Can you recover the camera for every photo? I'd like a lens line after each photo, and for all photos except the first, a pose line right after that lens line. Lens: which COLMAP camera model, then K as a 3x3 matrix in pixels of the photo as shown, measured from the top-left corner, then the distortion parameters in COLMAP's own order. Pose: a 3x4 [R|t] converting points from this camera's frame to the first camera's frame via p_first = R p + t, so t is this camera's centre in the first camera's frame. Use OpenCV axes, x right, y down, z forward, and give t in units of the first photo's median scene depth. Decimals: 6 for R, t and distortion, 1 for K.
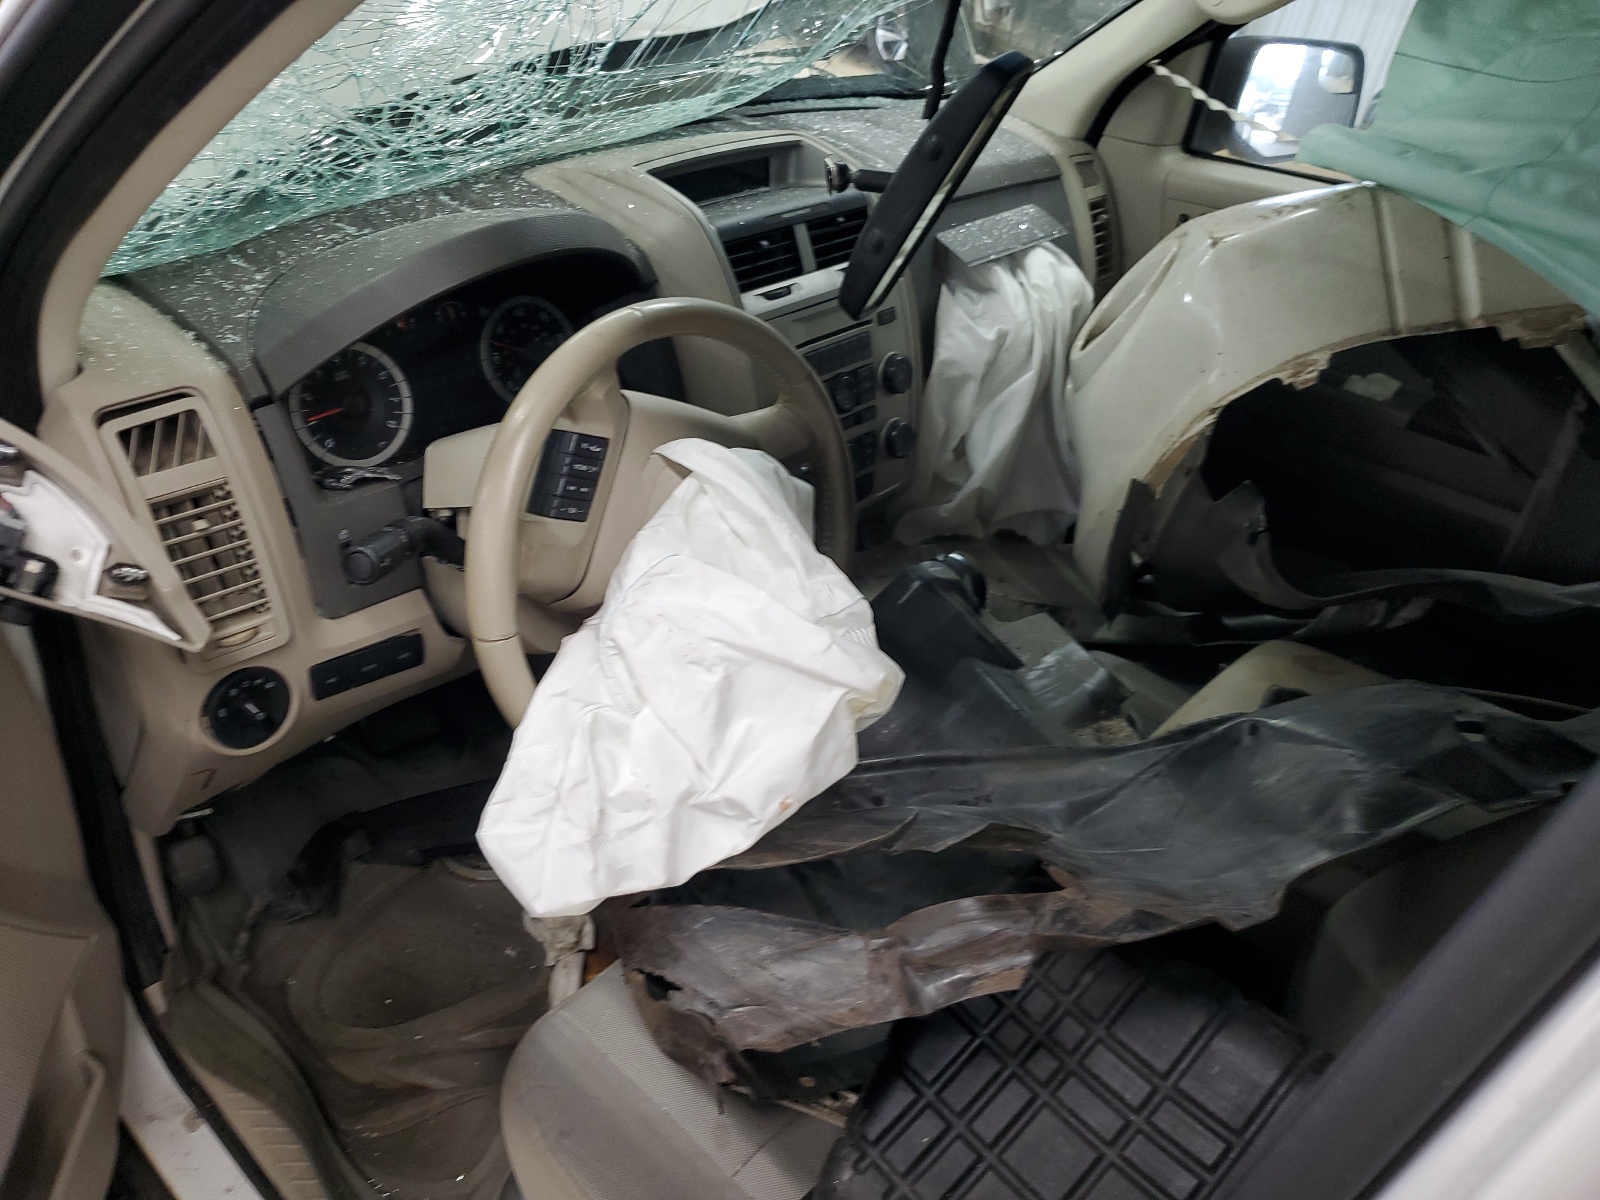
lens RADIAL K [[1208.4, 0, 799.0], [0, 1208.4, 594.7], [0, 0, 1]] dist [-0.000090, 0.000076]
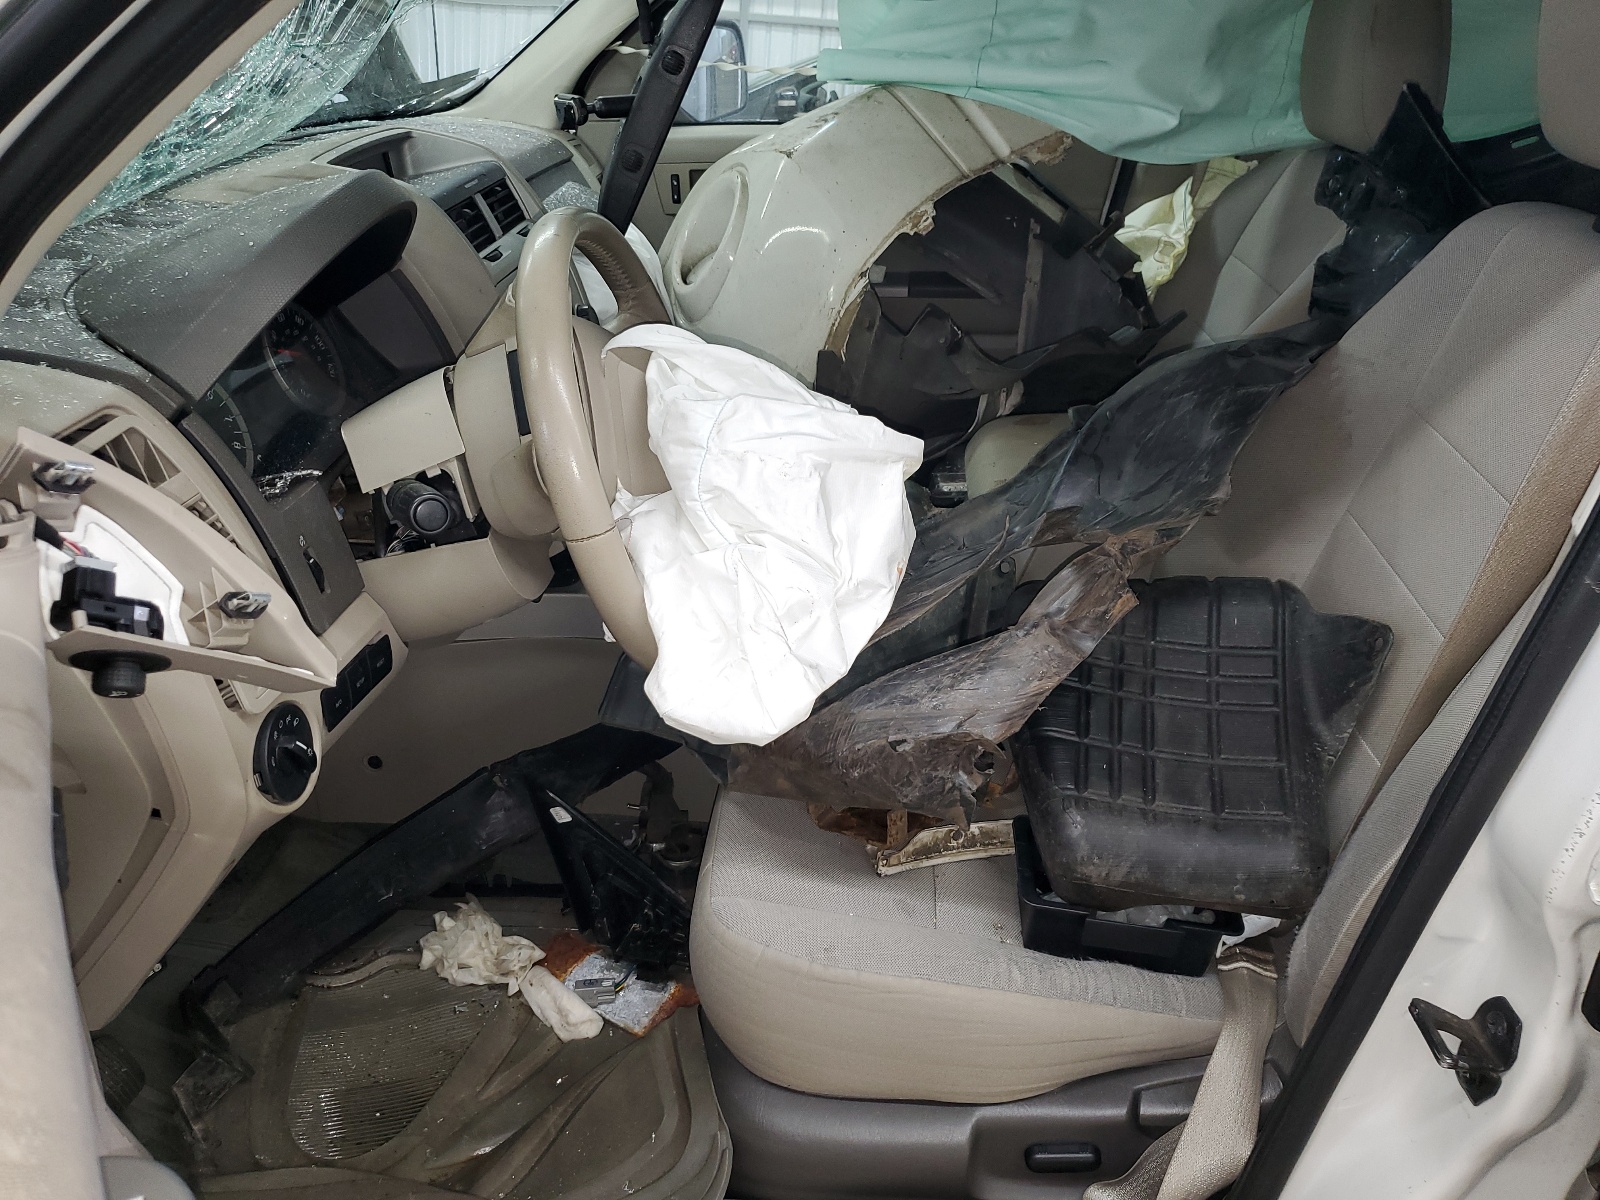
lens RADIAL K [[1208.4, 0, 804.4], [0, 1208.4, 604.5], [0, 0, 1]] dist [-0.000090, 0.000076]
pose [[0.780408, -0.349124, 0.518724, -0.487359], [0.380346, 0.923527, 0.049353, 0.079427], [-0.496286, 0.158779, 0.853516, 0.044493]]
